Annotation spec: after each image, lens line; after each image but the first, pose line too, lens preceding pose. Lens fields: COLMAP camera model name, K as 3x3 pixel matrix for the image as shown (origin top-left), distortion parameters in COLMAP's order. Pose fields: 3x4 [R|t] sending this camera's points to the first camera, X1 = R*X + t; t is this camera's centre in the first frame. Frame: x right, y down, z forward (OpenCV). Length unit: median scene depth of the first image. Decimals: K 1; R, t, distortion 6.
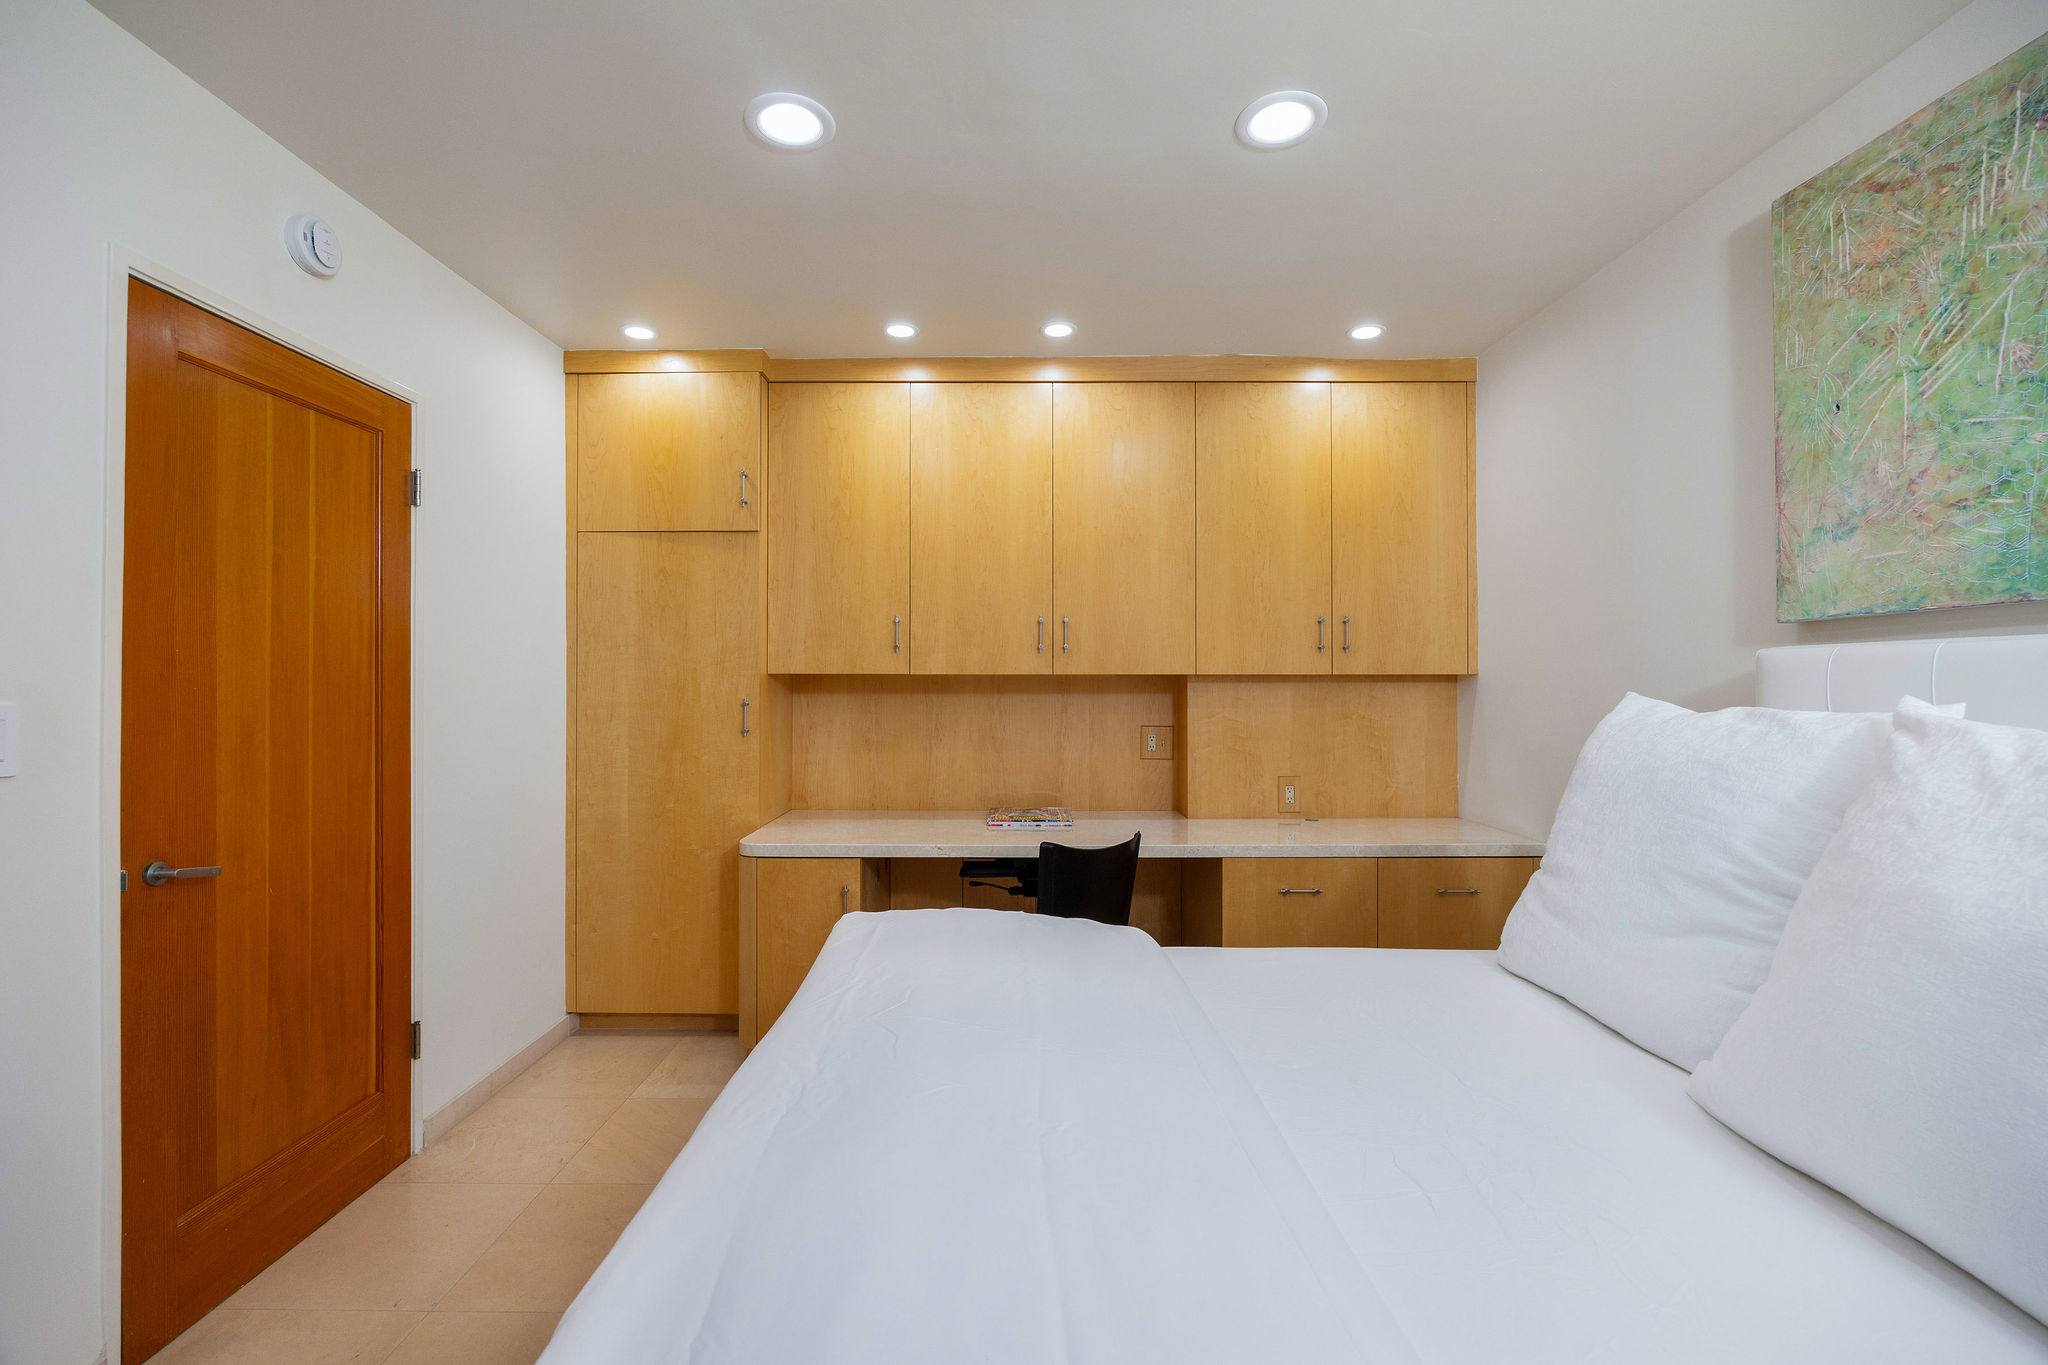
lens RADIAL K [[893.7, 0, 1024.0], [0, 893.7, 682.5], [0, 0, 1]] dist [-0.001603, -0.000096]
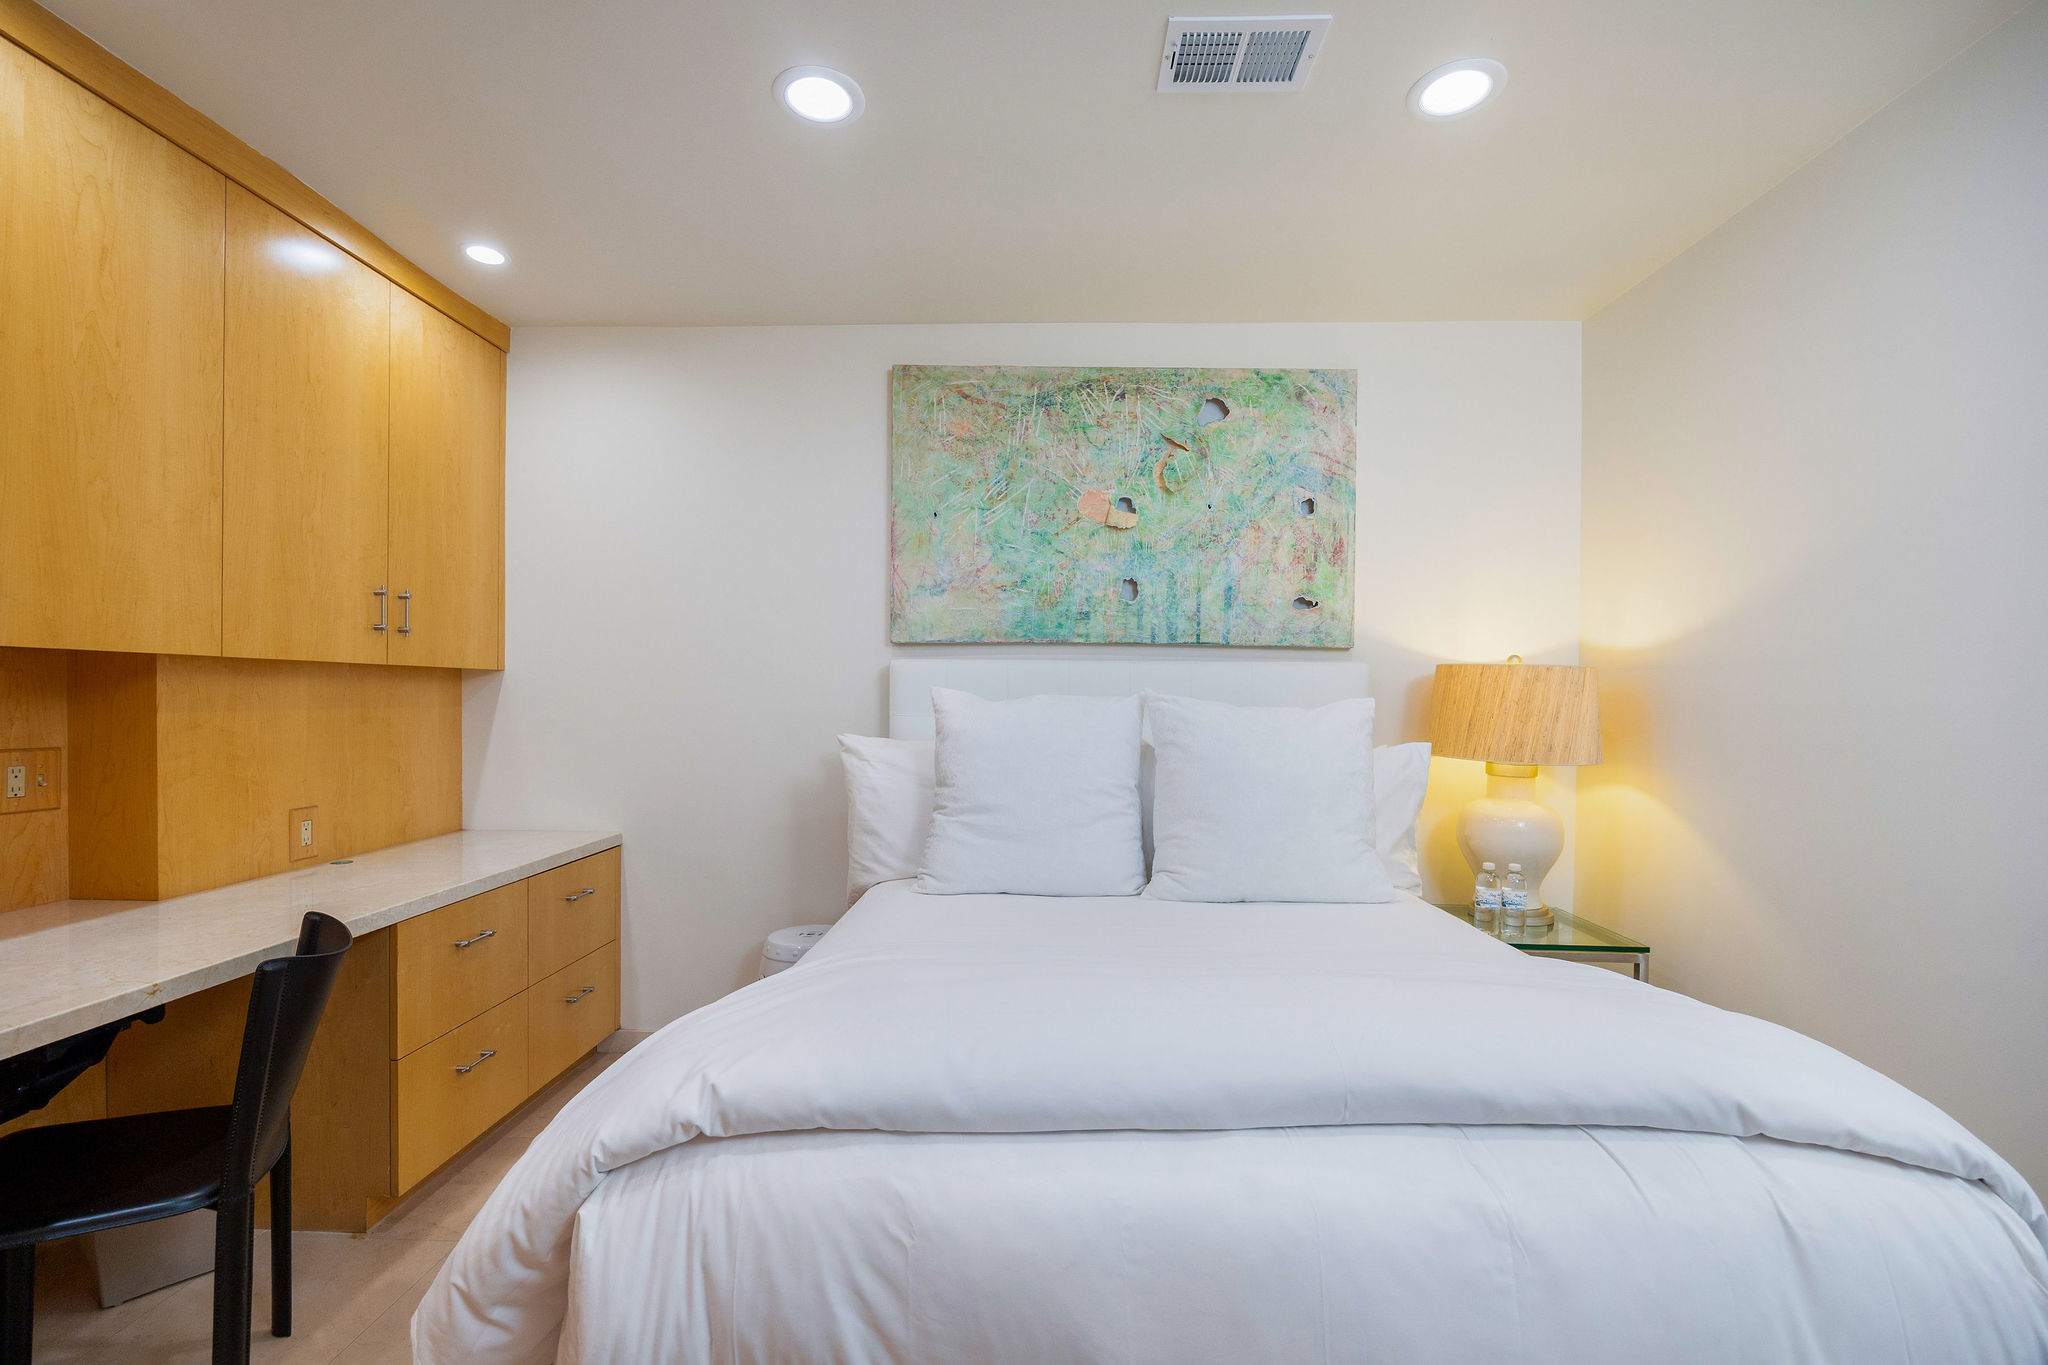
lens RADIAL K [[895.1, 0, 1023.6], [0, 895.1, 704.8], [0, 0, 1]] dist [-0.001033, -0.000203]
pose [[0.025933, -0.006163, 0.999645, -0.772437], [-0.007777, 0.999949, 0.006367, 0.031616], [-0.999633, -0.007939, 0.025884, 0.834863]]
